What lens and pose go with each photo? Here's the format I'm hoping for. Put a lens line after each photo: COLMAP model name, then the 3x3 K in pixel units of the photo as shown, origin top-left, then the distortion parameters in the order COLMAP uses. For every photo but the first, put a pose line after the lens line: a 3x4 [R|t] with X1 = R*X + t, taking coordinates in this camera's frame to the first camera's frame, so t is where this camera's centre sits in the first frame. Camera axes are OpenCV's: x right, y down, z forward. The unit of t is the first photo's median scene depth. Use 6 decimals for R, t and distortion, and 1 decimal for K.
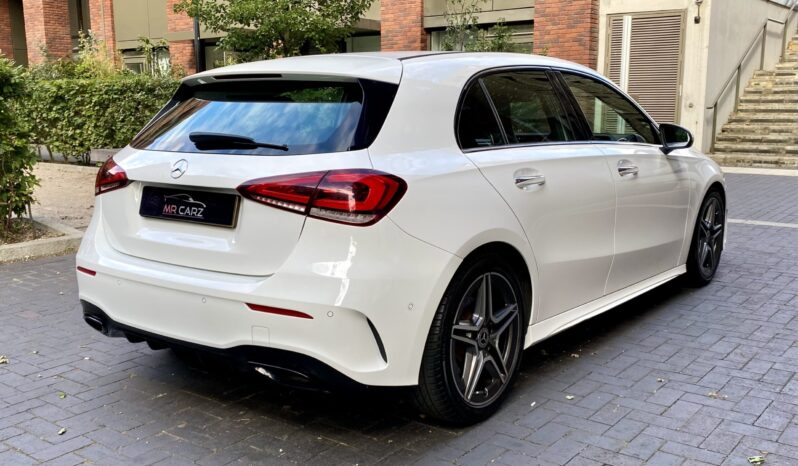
lens RADIAL K [[771.1, 0, 394.2], [0, 771.1, 228.4], [0, 0, 1]] dist [0.025095, 0.000000]
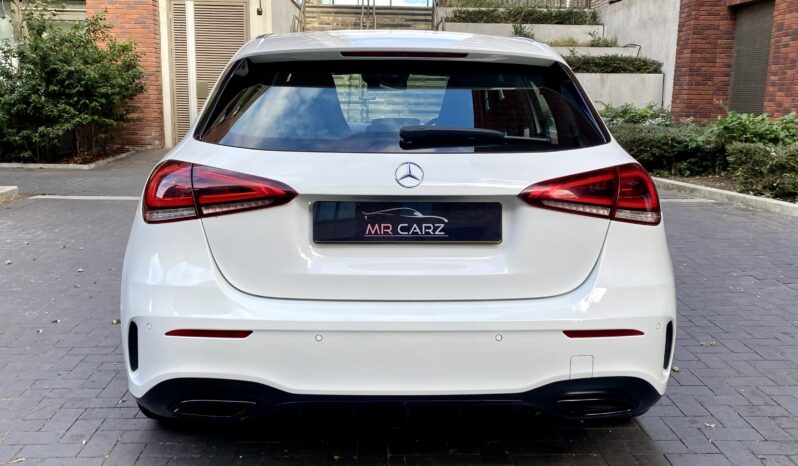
lens RADIAL K [[771.1, 0, 397.8], [0, 771.1, 237.0], [0, 0, 1]] dist [0.025095, 0.000000]
pose [[0.781987, -0.101980, 0.614895, -0.739493], [0.085547, 0.994749, 0.056184, -0.058413], [-0.617396, 0.008667, 0.786605, 0.403900]]
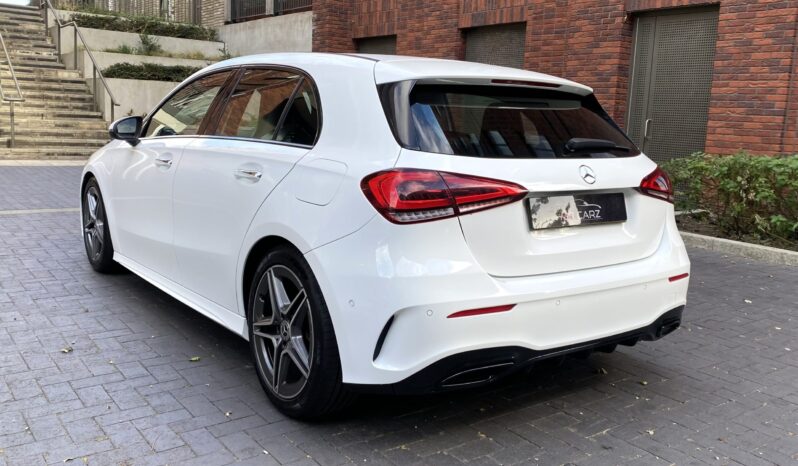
lens RADIAL K [[720.0, 0, 396.3], [0, 720.0, 206.3], [0, 0, 1]] dist [0.047290, -0.011101]
pose [[0.285946, -0.107157, 0.952236, -1.239066], [0.111660, 0.990684, 0.077953, -0.135393], [-0.951718, 0.084036, 0.295247, 0.941027]]
